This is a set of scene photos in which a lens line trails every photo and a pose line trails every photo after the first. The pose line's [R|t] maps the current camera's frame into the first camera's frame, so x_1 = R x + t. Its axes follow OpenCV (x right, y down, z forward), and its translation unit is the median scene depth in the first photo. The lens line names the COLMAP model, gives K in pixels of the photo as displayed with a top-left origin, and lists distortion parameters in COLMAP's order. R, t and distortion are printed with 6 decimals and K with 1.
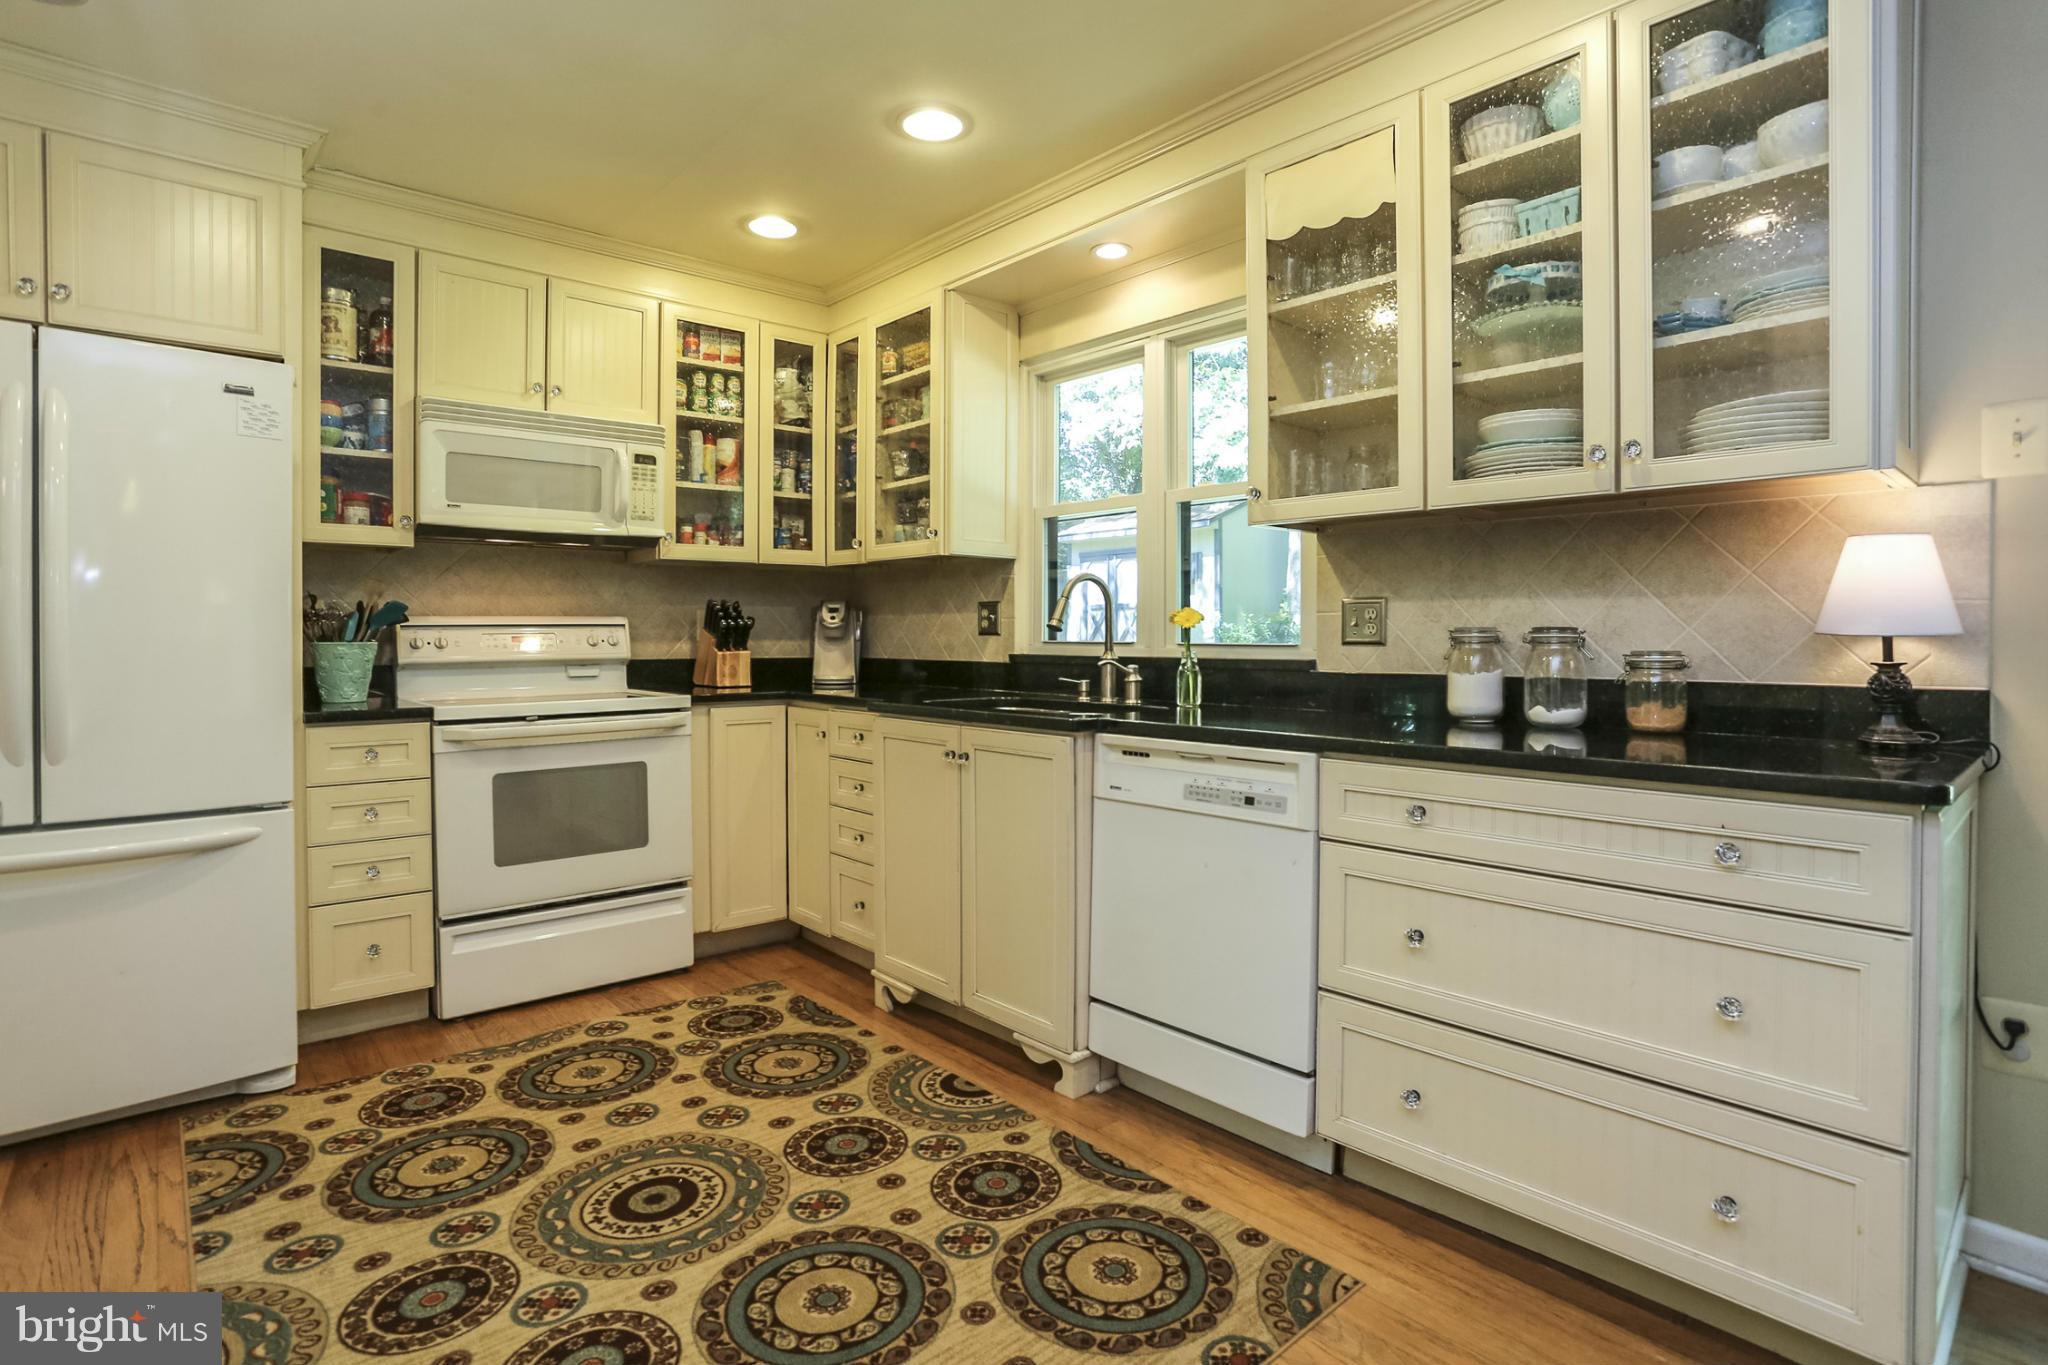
lens RADIAL K [[1018.6, 0, 1021.3], [0, 1018.6, 646.7], [0, 0, 1]] dist [-0.065662, 0.027399]
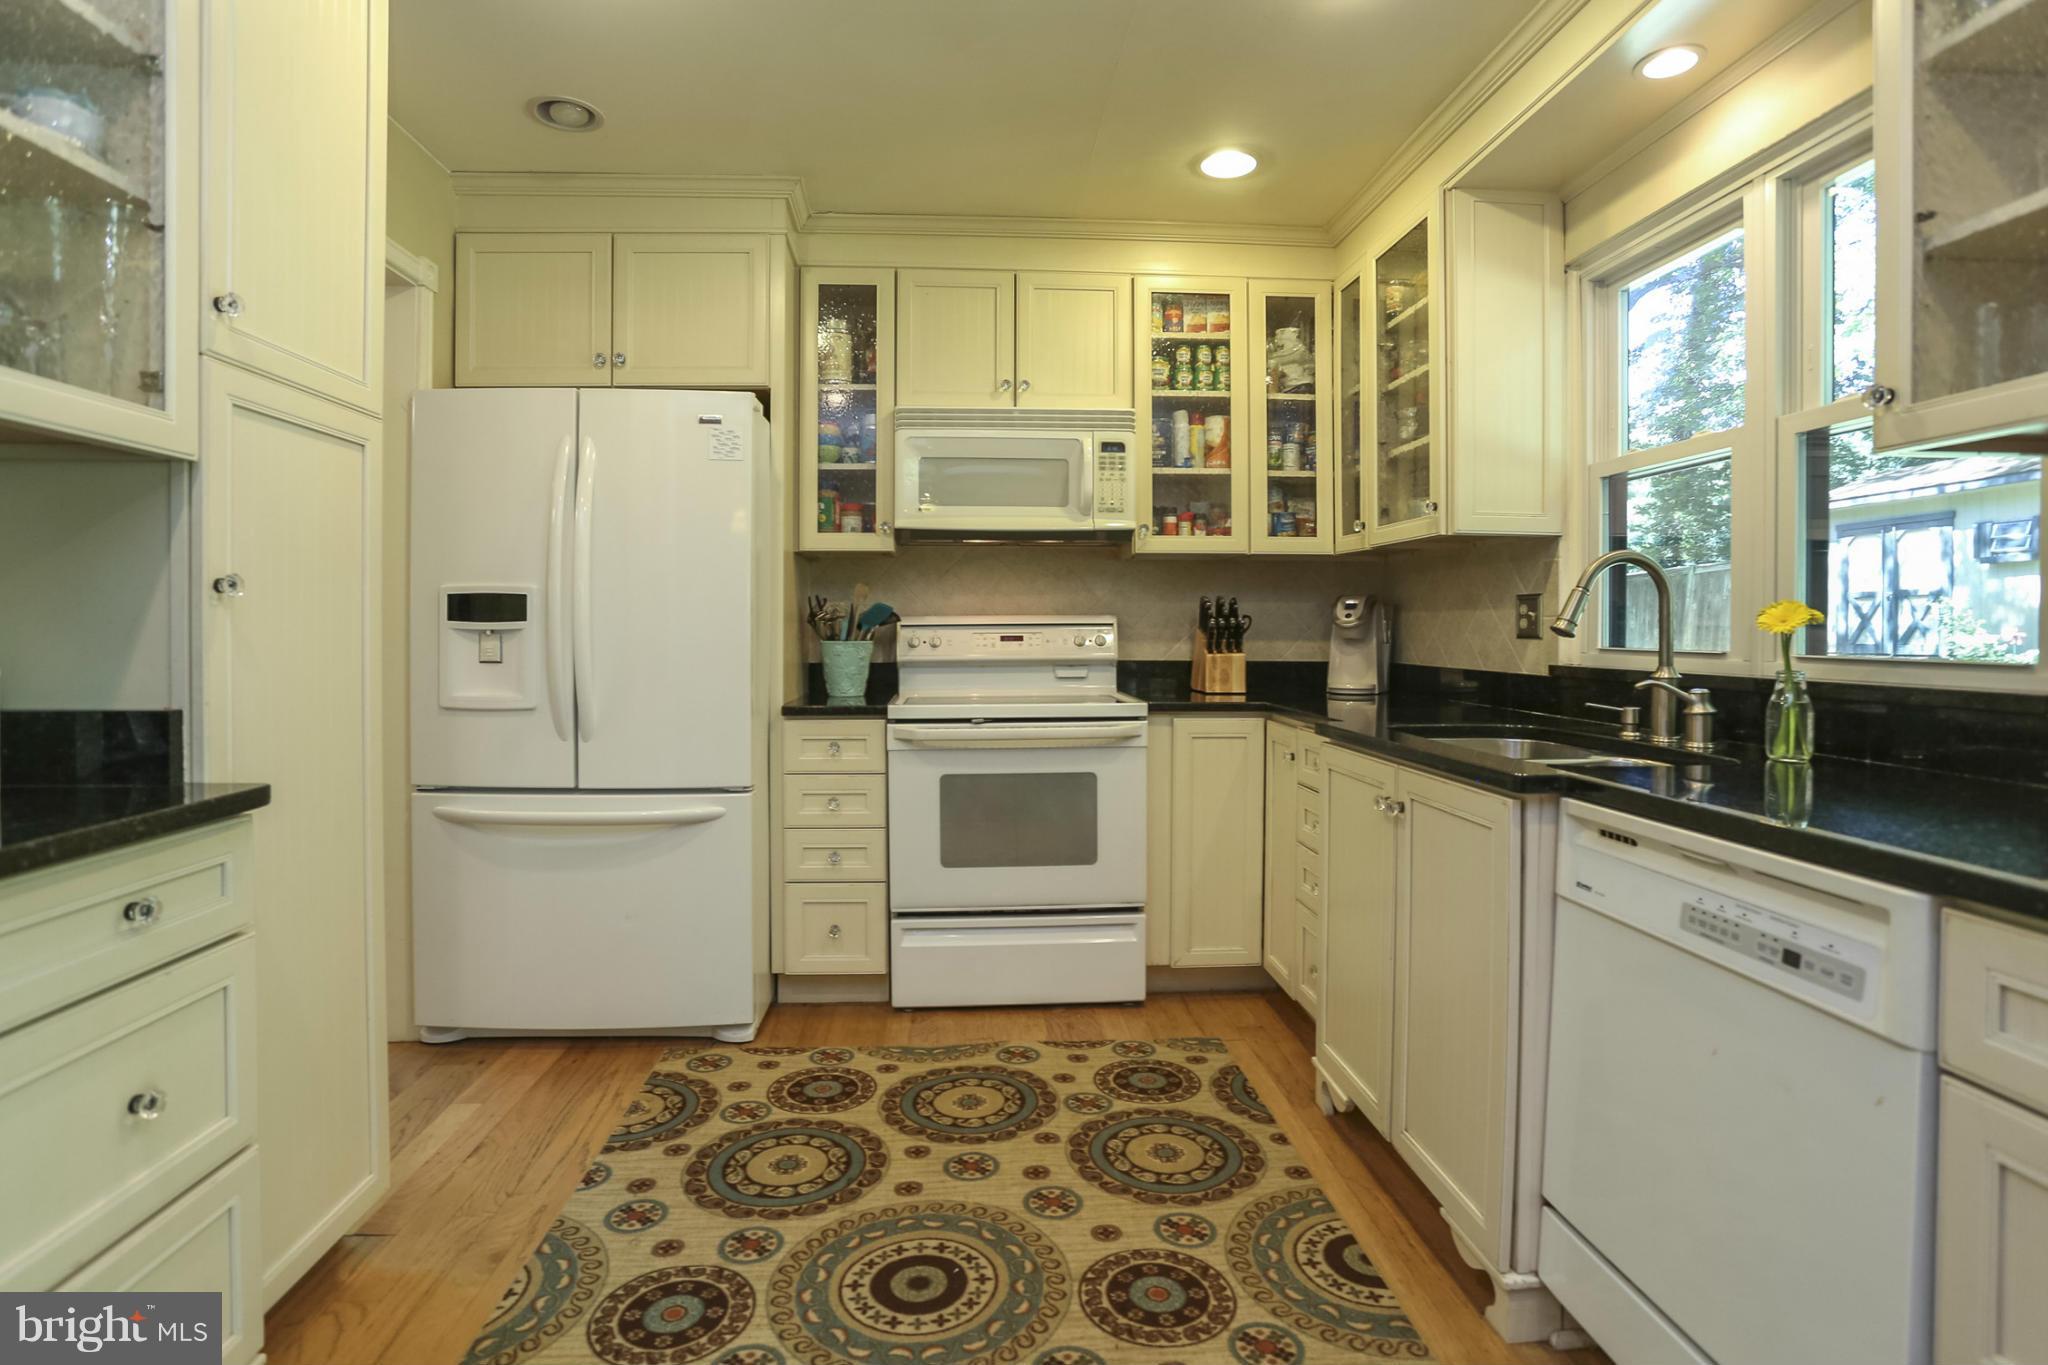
lens RADIAL K [[1018.6, 0, 1019.4], [0, 1018.6, 639.7], [0, 0, 1]] dist [-0.065662, 0.027399]
pose [[0.792465, 0.009173, -0.609848, 0.154502], [-0.009520, 0.999951, 0.002671, -0.011288], [0.609843, 0.003690, 0.792514, 0.234423]]
